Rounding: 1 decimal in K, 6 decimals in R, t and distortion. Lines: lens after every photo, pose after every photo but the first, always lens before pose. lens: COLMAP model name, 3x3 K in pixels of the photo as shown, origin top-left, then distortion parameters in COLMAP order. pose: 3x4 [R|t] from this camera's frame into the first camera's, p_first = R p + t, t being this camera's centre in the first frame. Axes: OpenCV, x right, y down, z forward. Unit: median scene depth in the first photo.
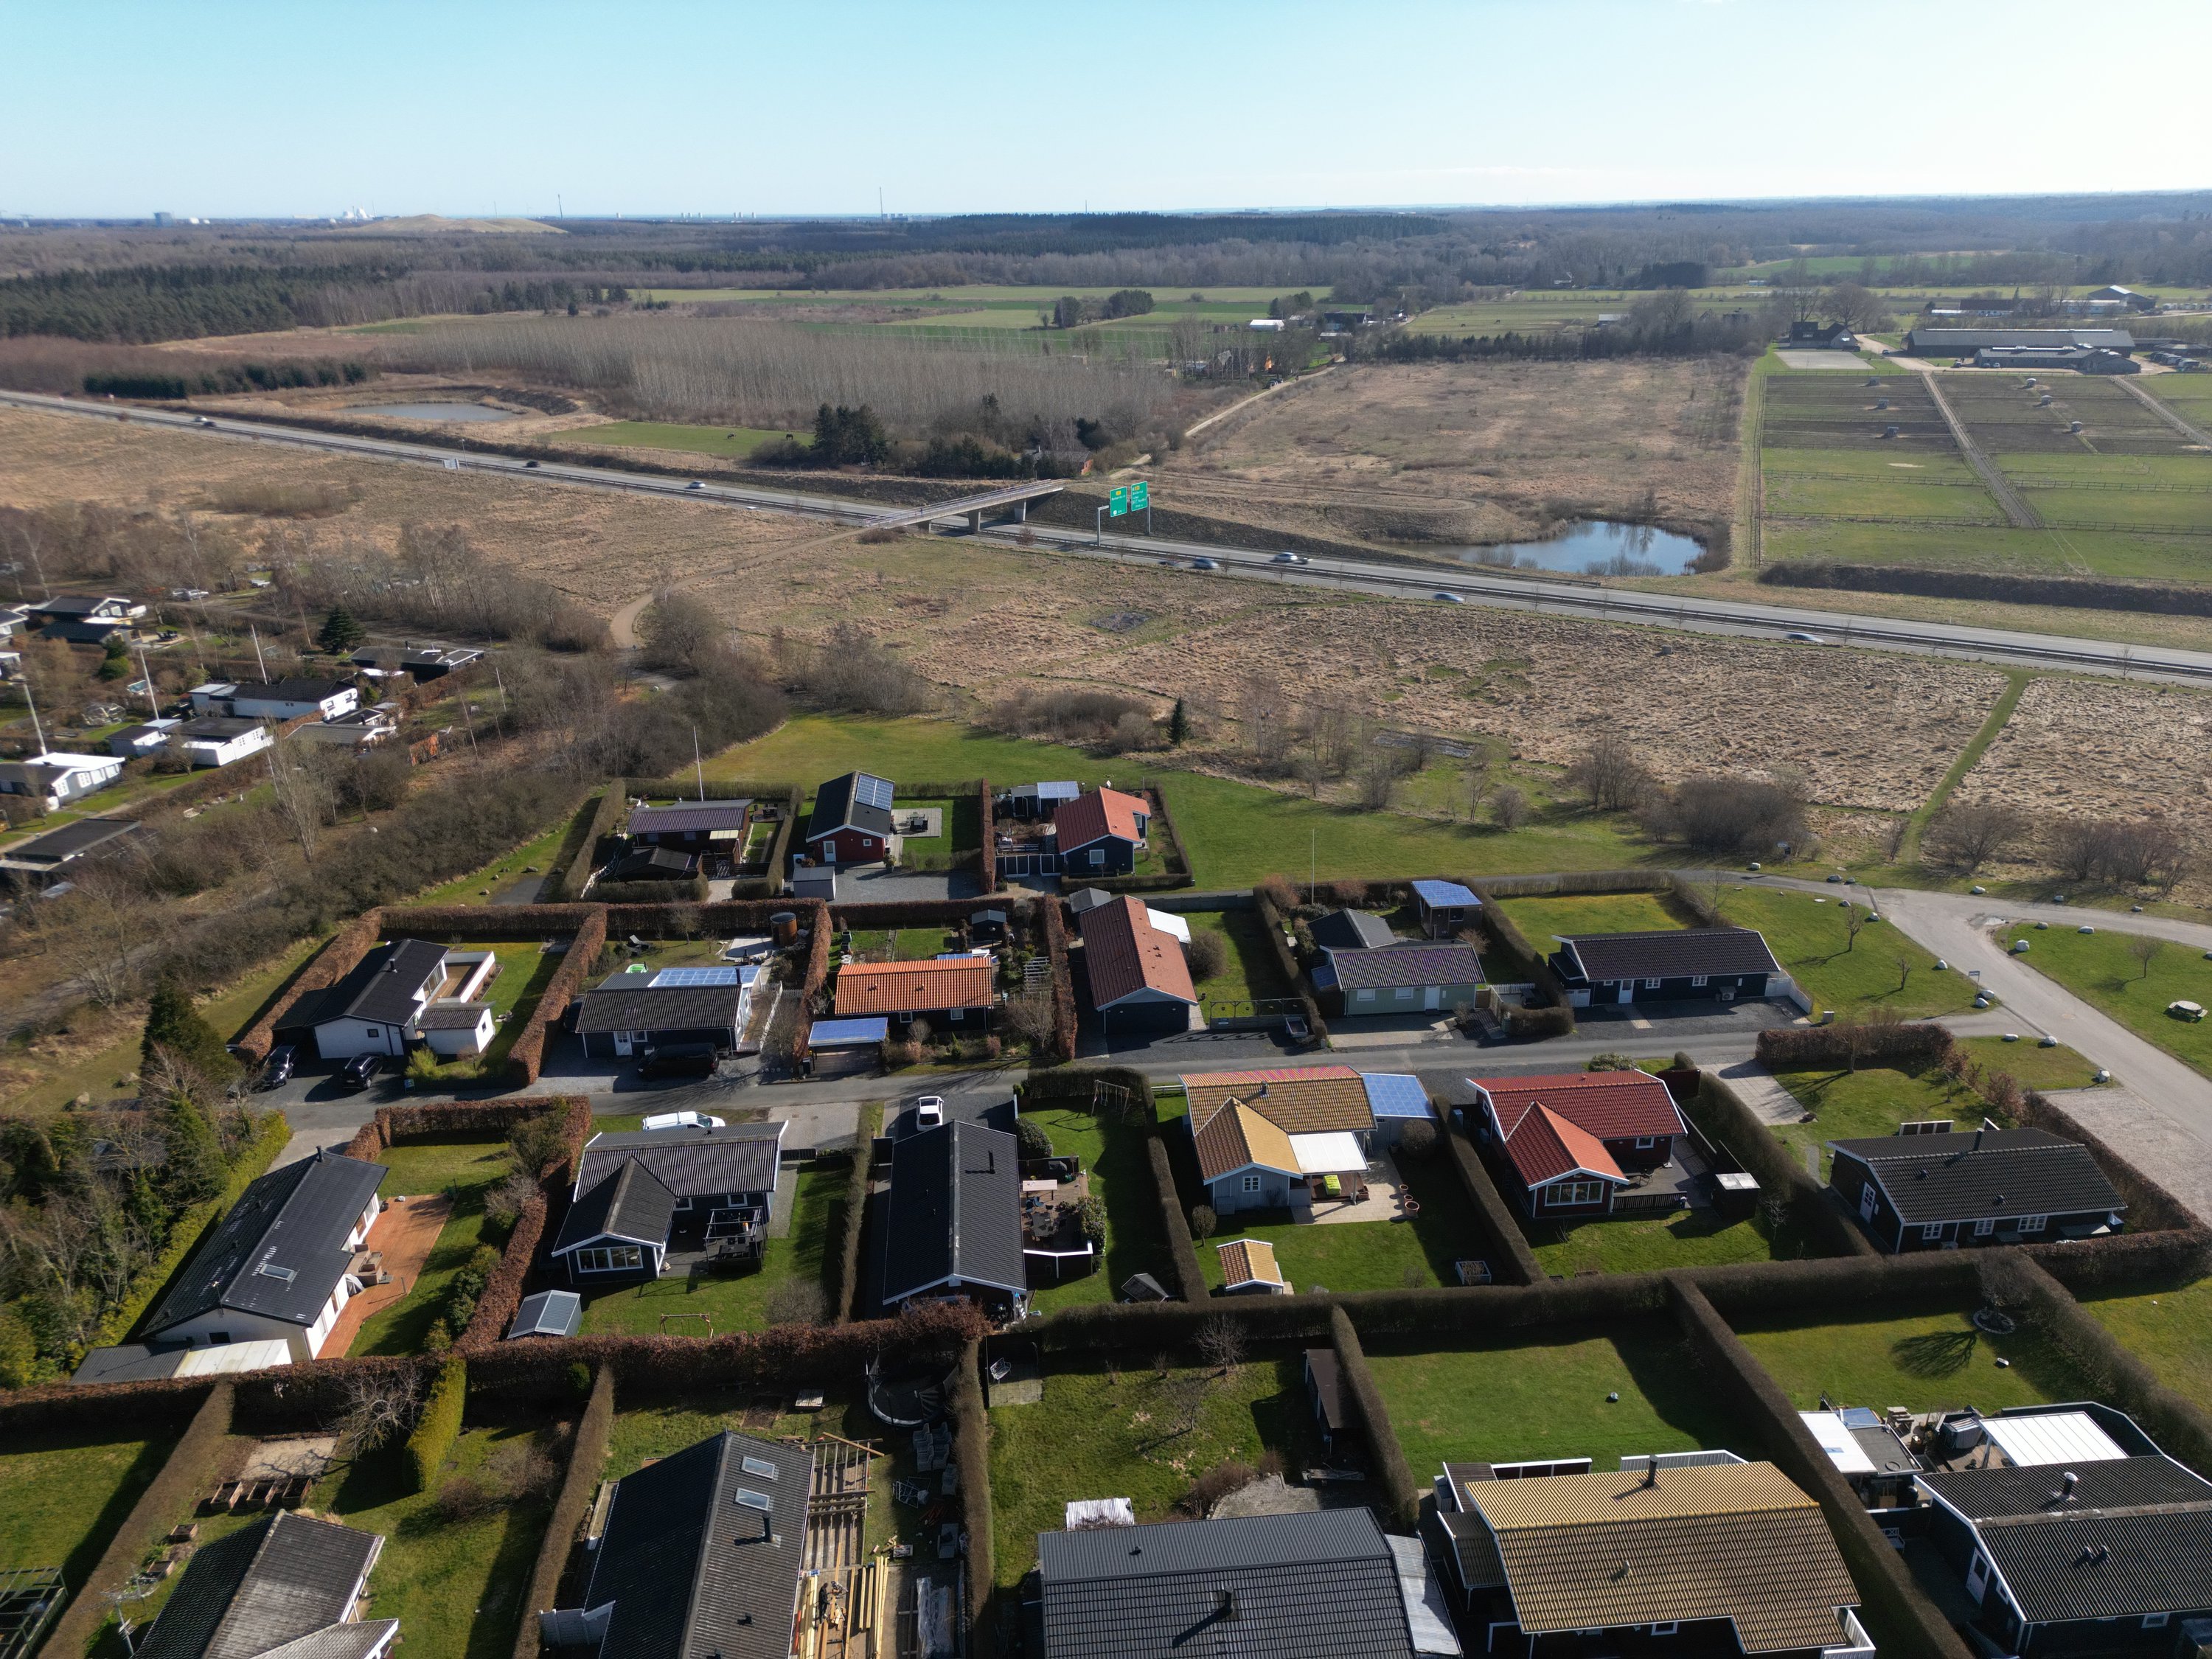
lens RADIAL K [[1559.3, 0, 1106.0], [0, 1559.3, 829.5], [0, 0, 1]] dist [0.093260, -0.079311]
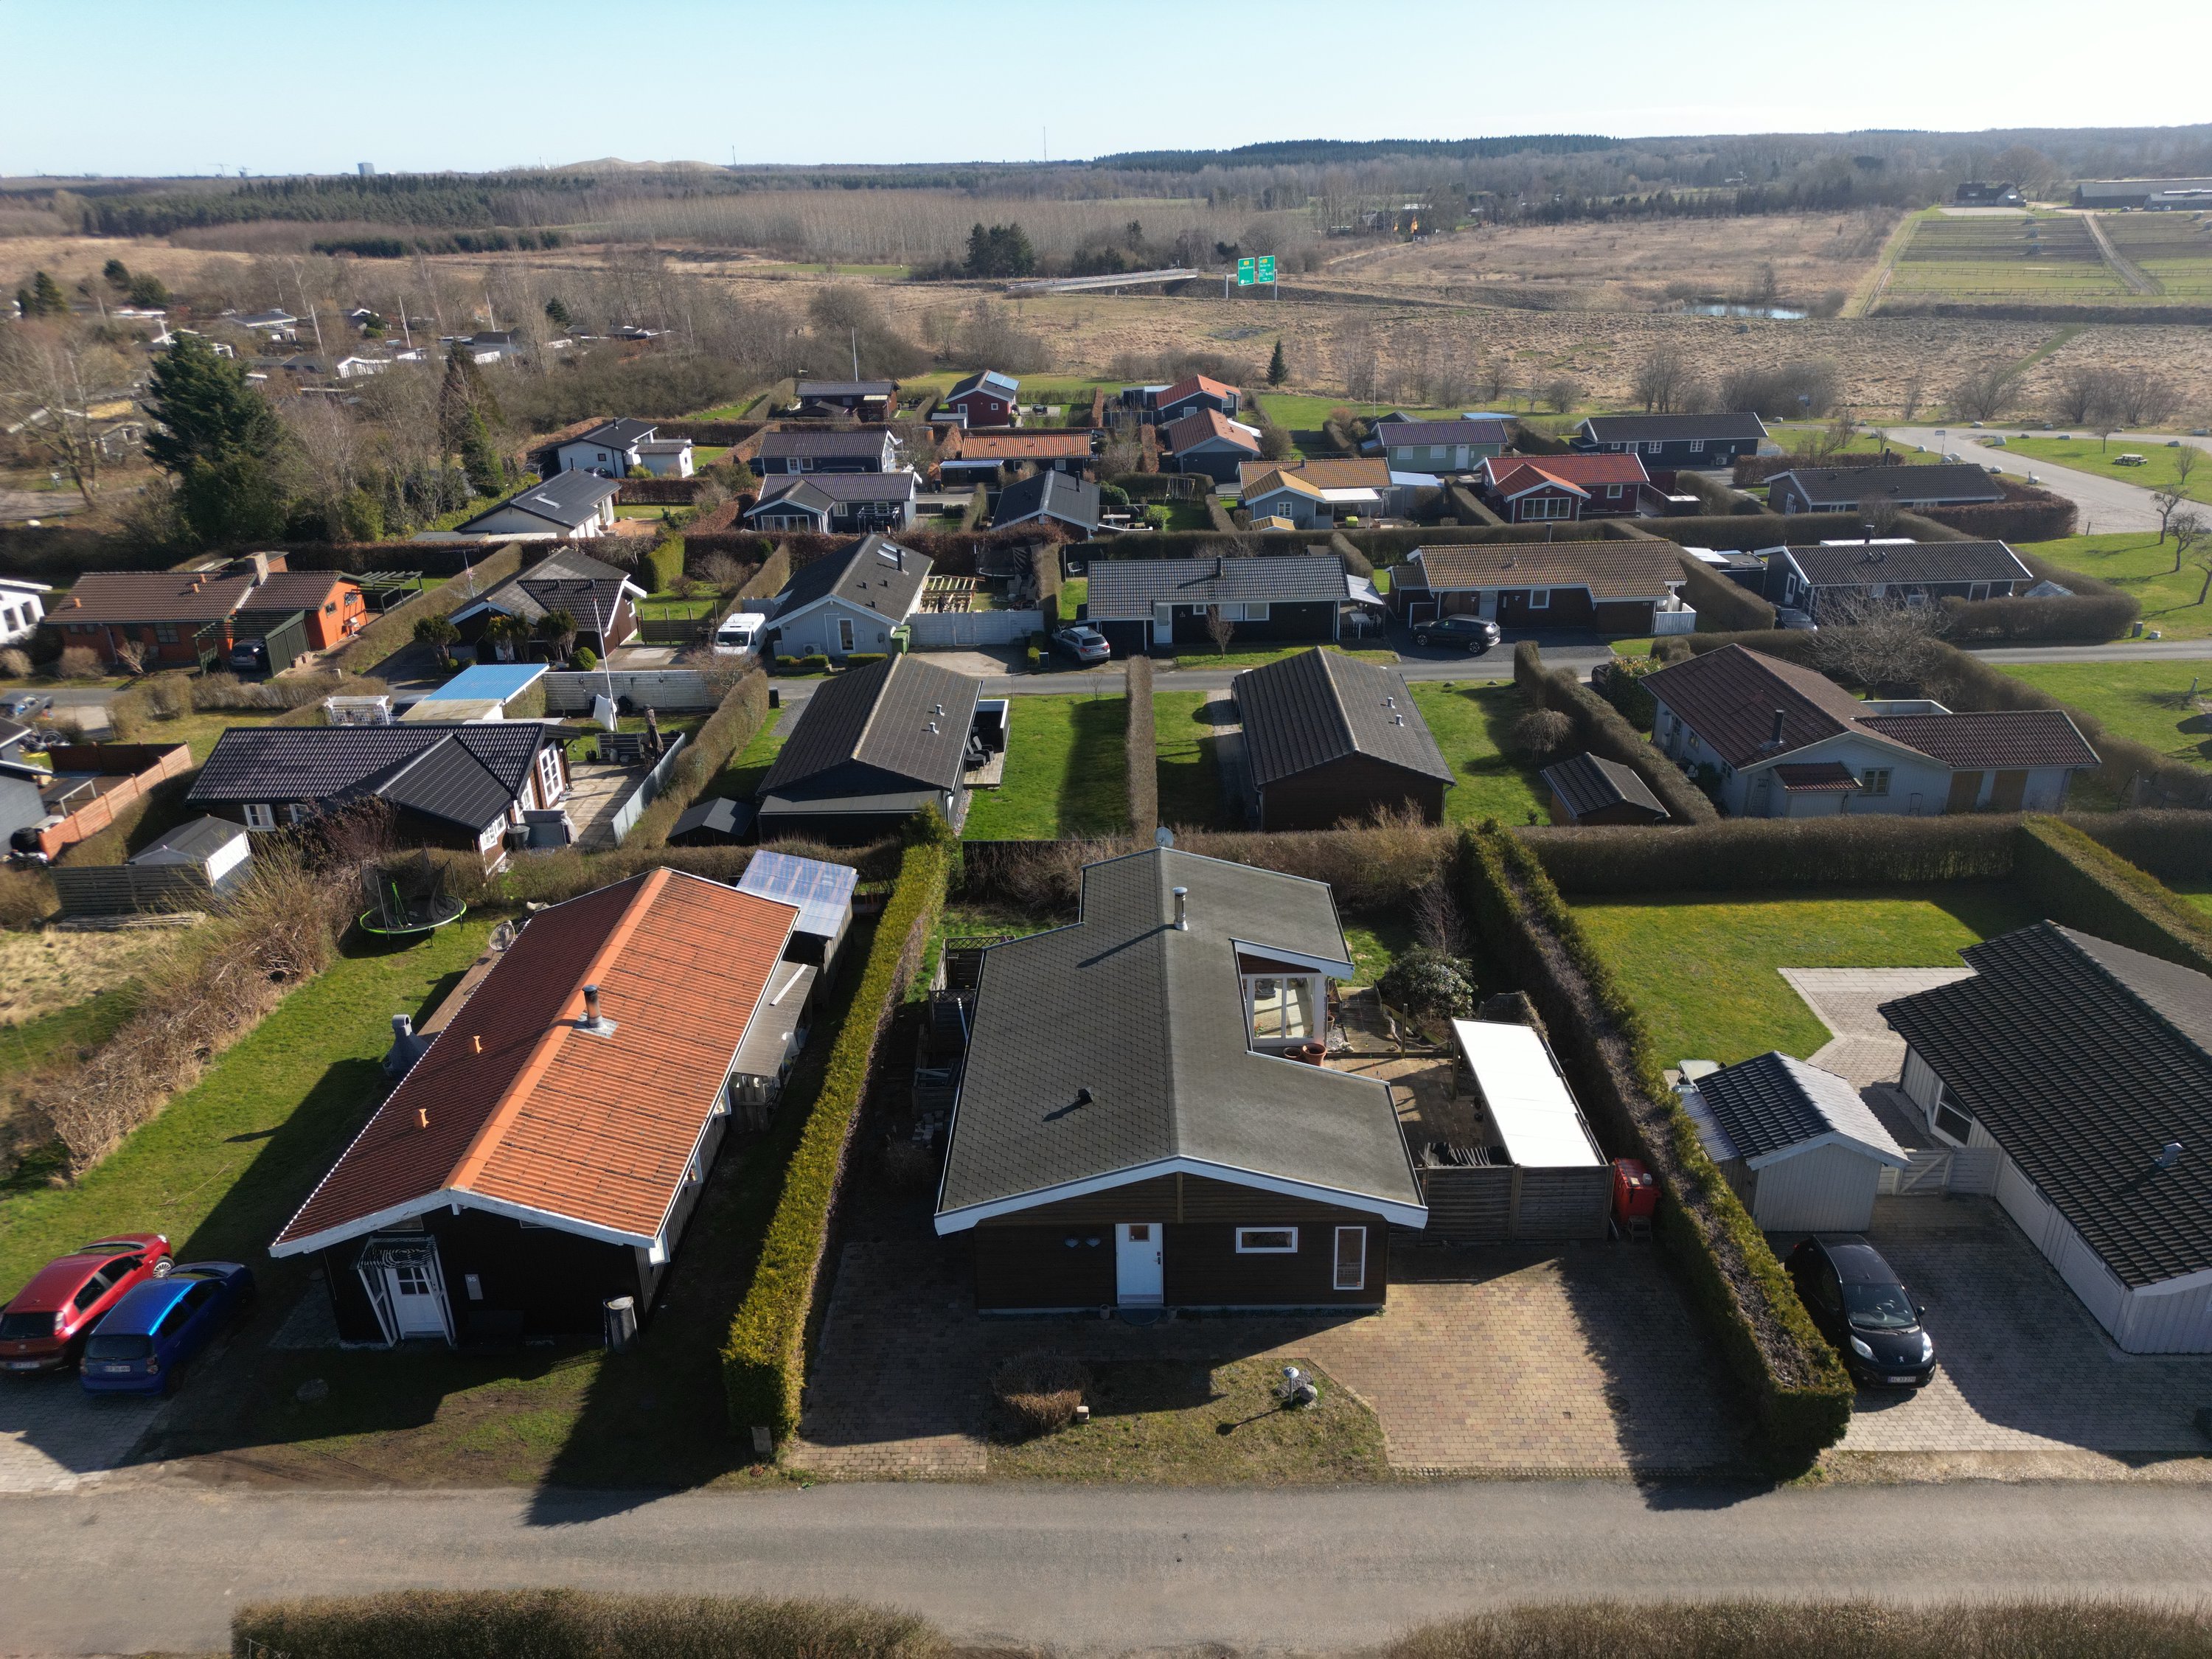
lens RADIAL K [[1559.3, 0, 1106.0], [0, 1559.3, 829.5], [0, 0, 1]] dist [0.093260, -0.079311]
pose [[0.995309, 0.031506, -0.091471, 0.054648], [-0.029111, 0.999201, 0.027399, 0.336774], [0.092261, -0.024607, 0.995431, -0.196803]]
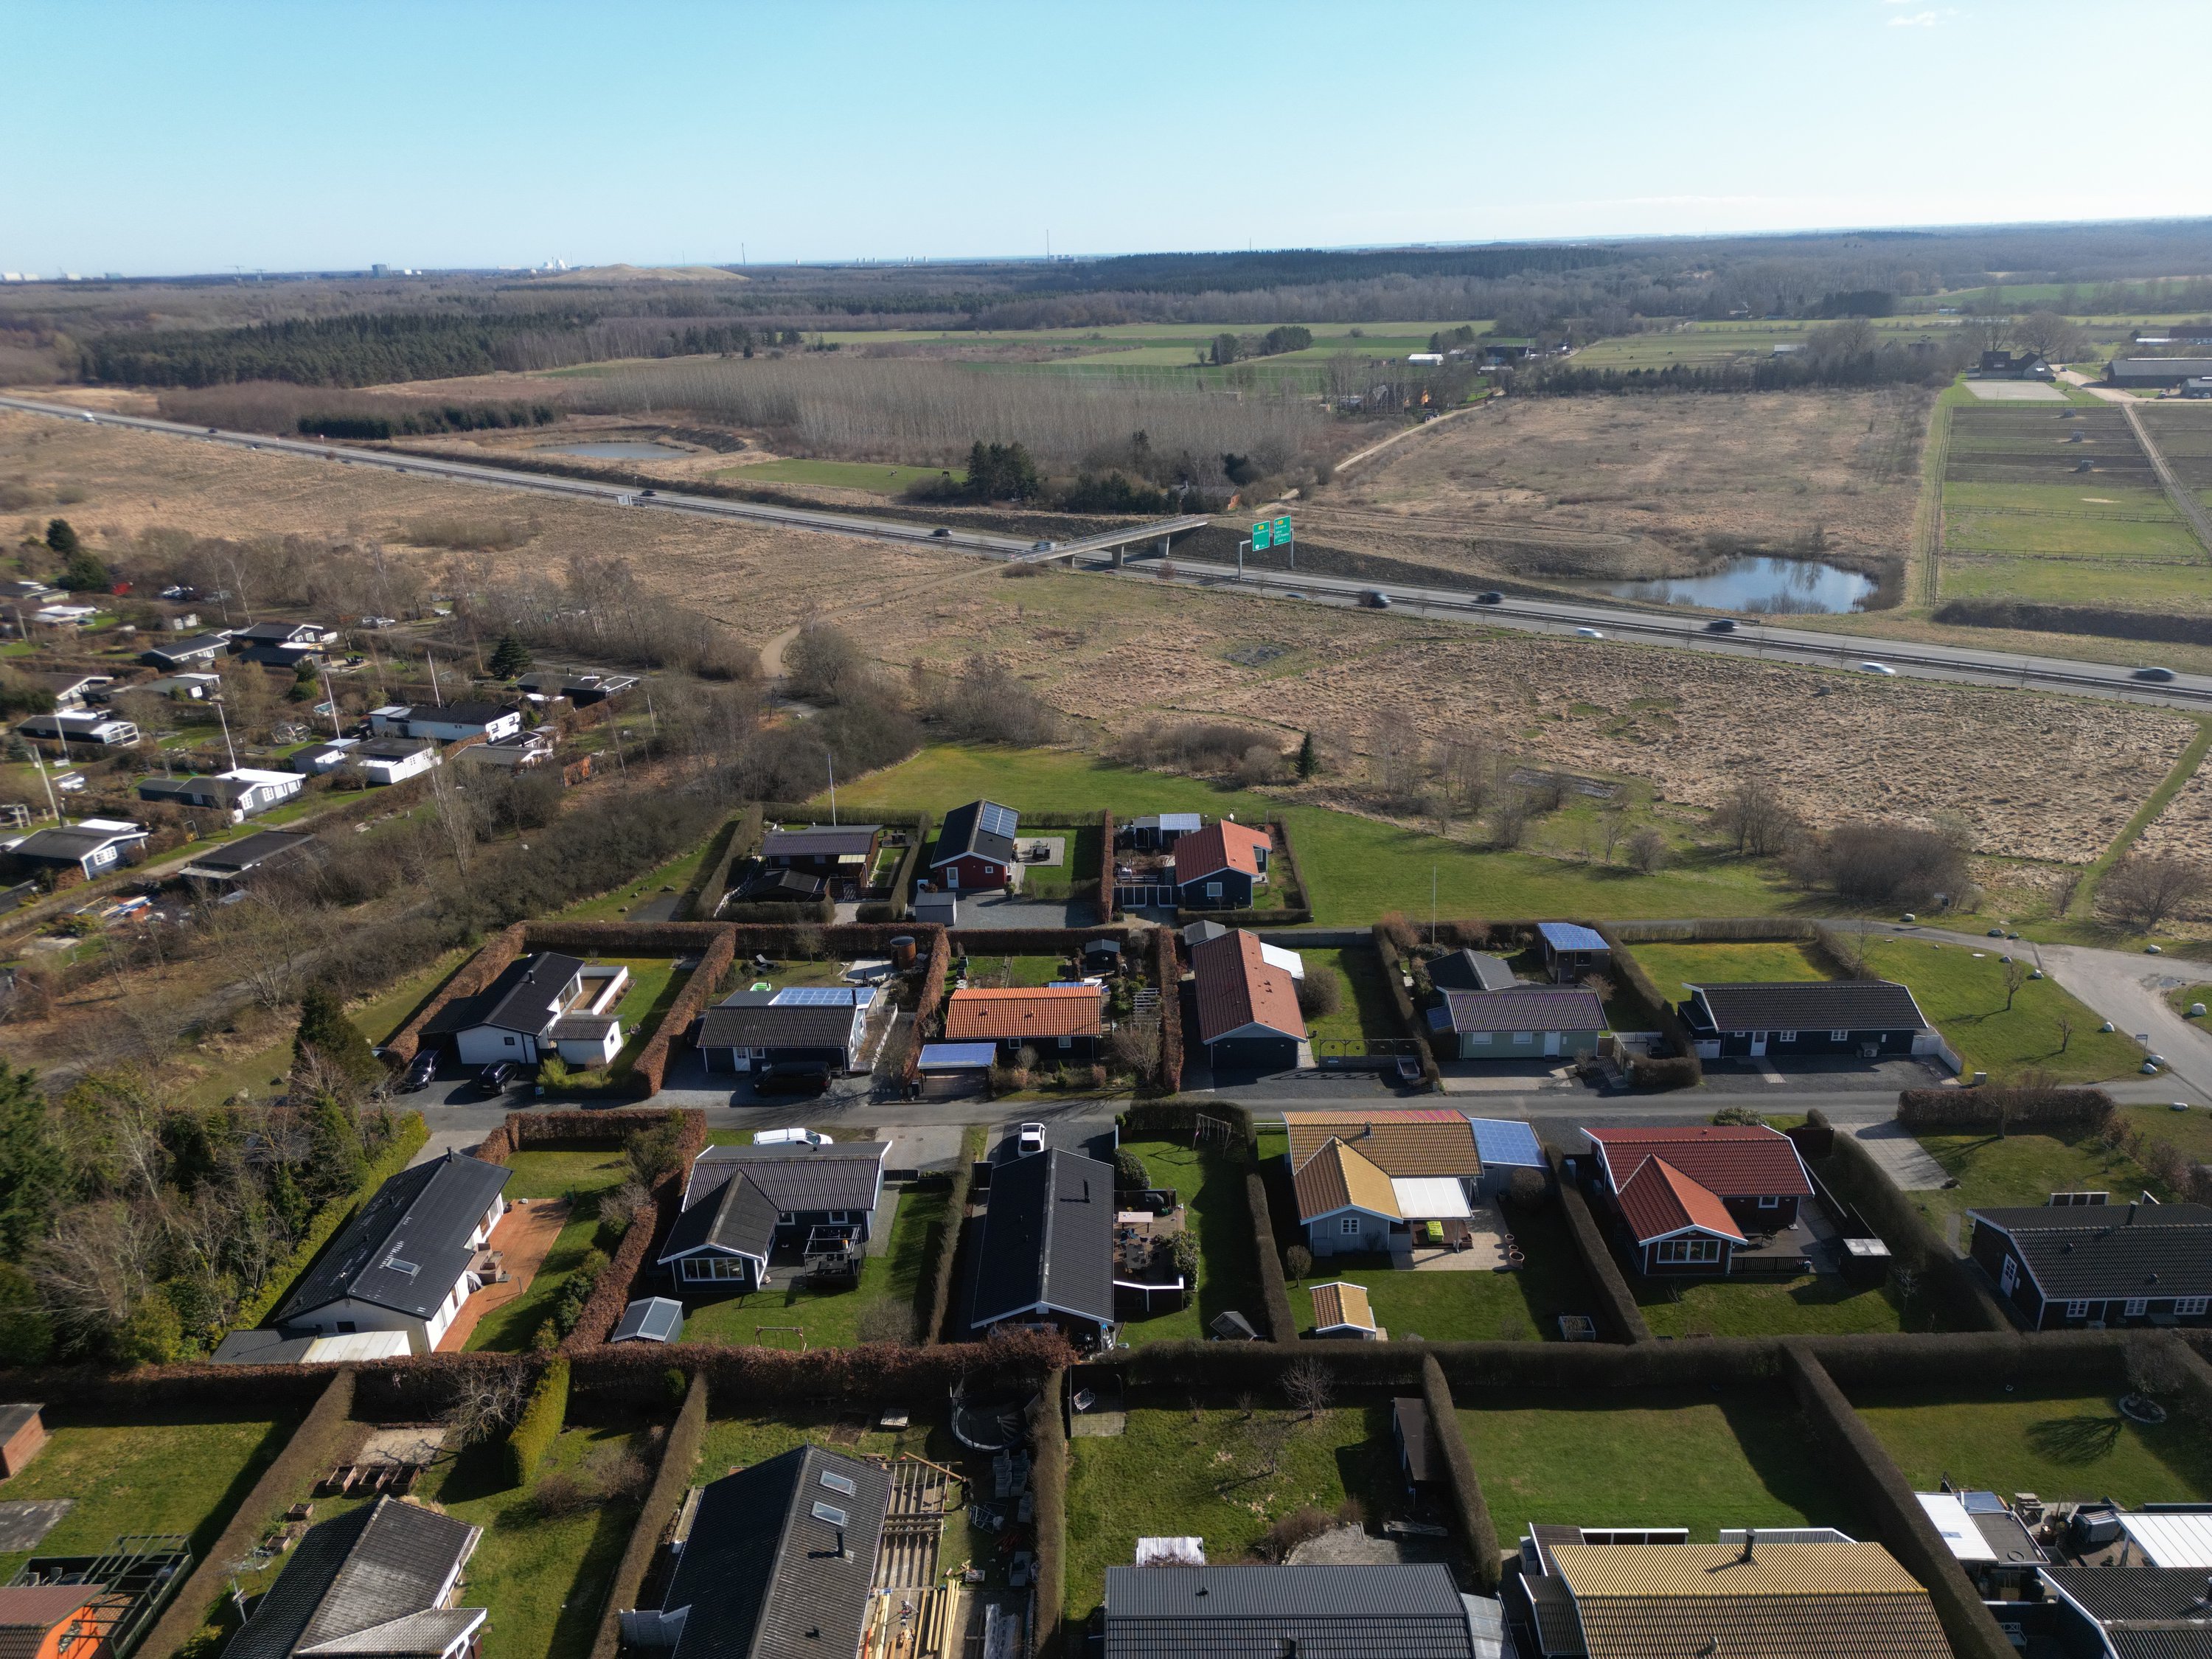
lens RADIAL K [[1559.3, 0, 1106.0], [0, 1559.3, 829.5], [0, 0, 1]] dist [0.093260, -0.079311]
pose [[0.995175, 0.021199, -0.095803, 0.022330], [-0.023241, 0.999525, -0.020249, 0.000994], [0.095328, 0.022378, 0.995194, -0.000255]]
